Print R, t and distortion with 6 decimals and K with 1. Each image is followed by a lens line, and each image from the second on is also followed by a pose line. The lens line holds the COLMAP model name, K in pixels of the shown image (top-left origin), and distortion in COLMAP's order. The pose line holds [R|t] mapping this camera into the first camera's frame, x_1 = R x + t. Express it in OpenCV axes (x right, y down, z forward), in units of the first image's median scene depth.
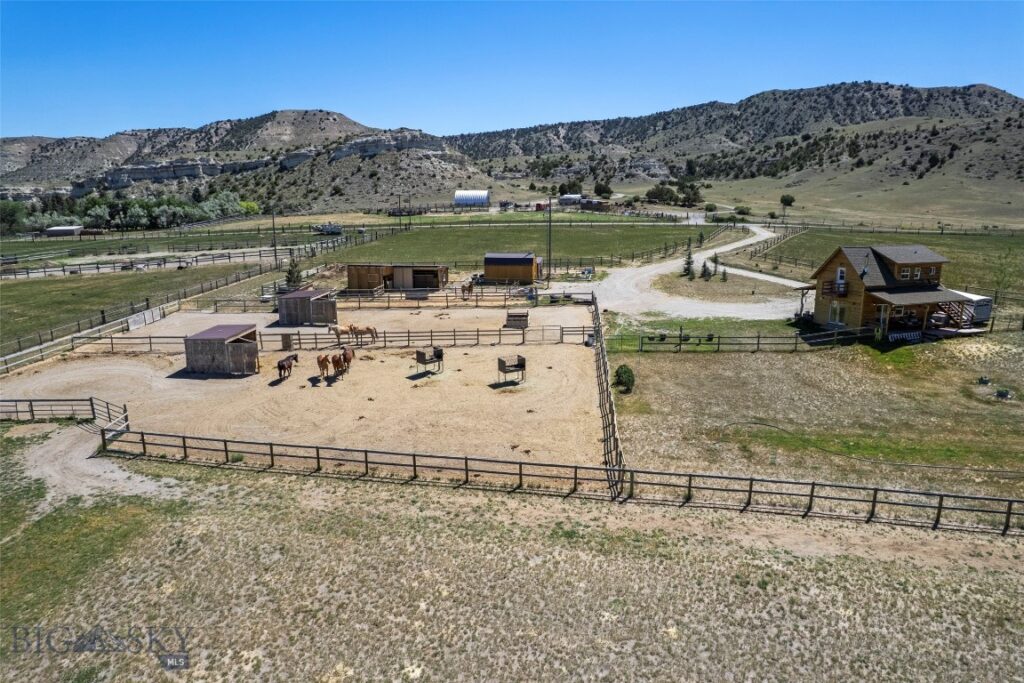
lens RADIAL K [[647.0, 0, 512.0], [0, 647.0, 341.5], [0, 0, 1]] dist [-0.077730, 0.066094]
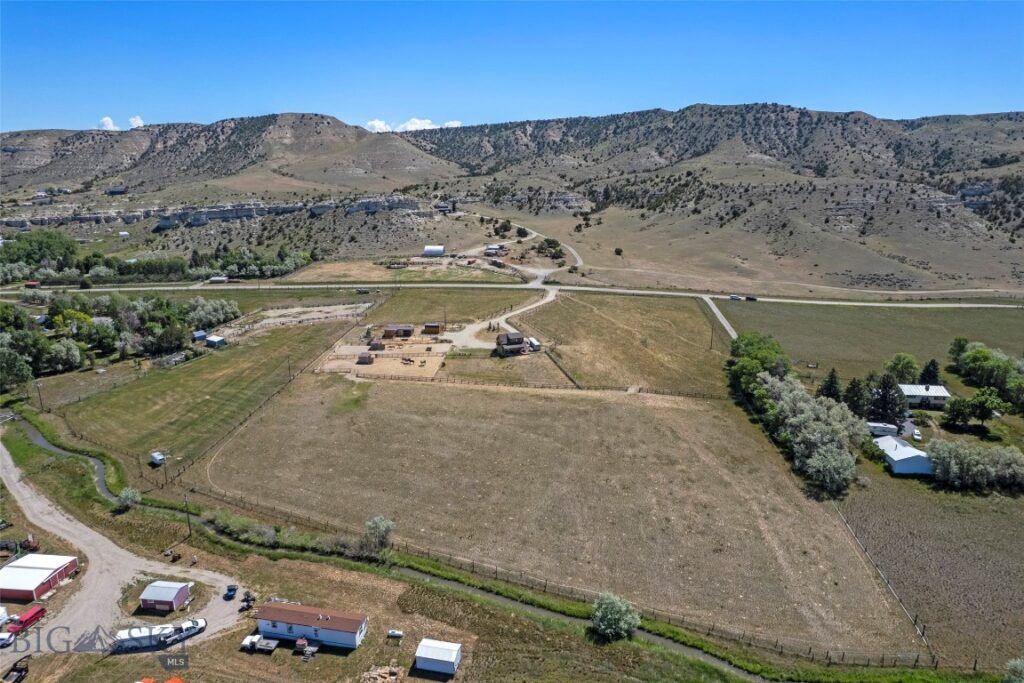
lens RADIAL K [[647.0, 0, 512.0], [0, 647.0, 341.5], [0, 0, 1]] dist [-0.077730, 0.066094]
pose [[0.999719, -0.000838, 0.023693, 0.033712], [-0.000426, 0.998578, 0.053305, -0.023134], [-0.023704, -0.053300, 0.998297, -0.239672]]
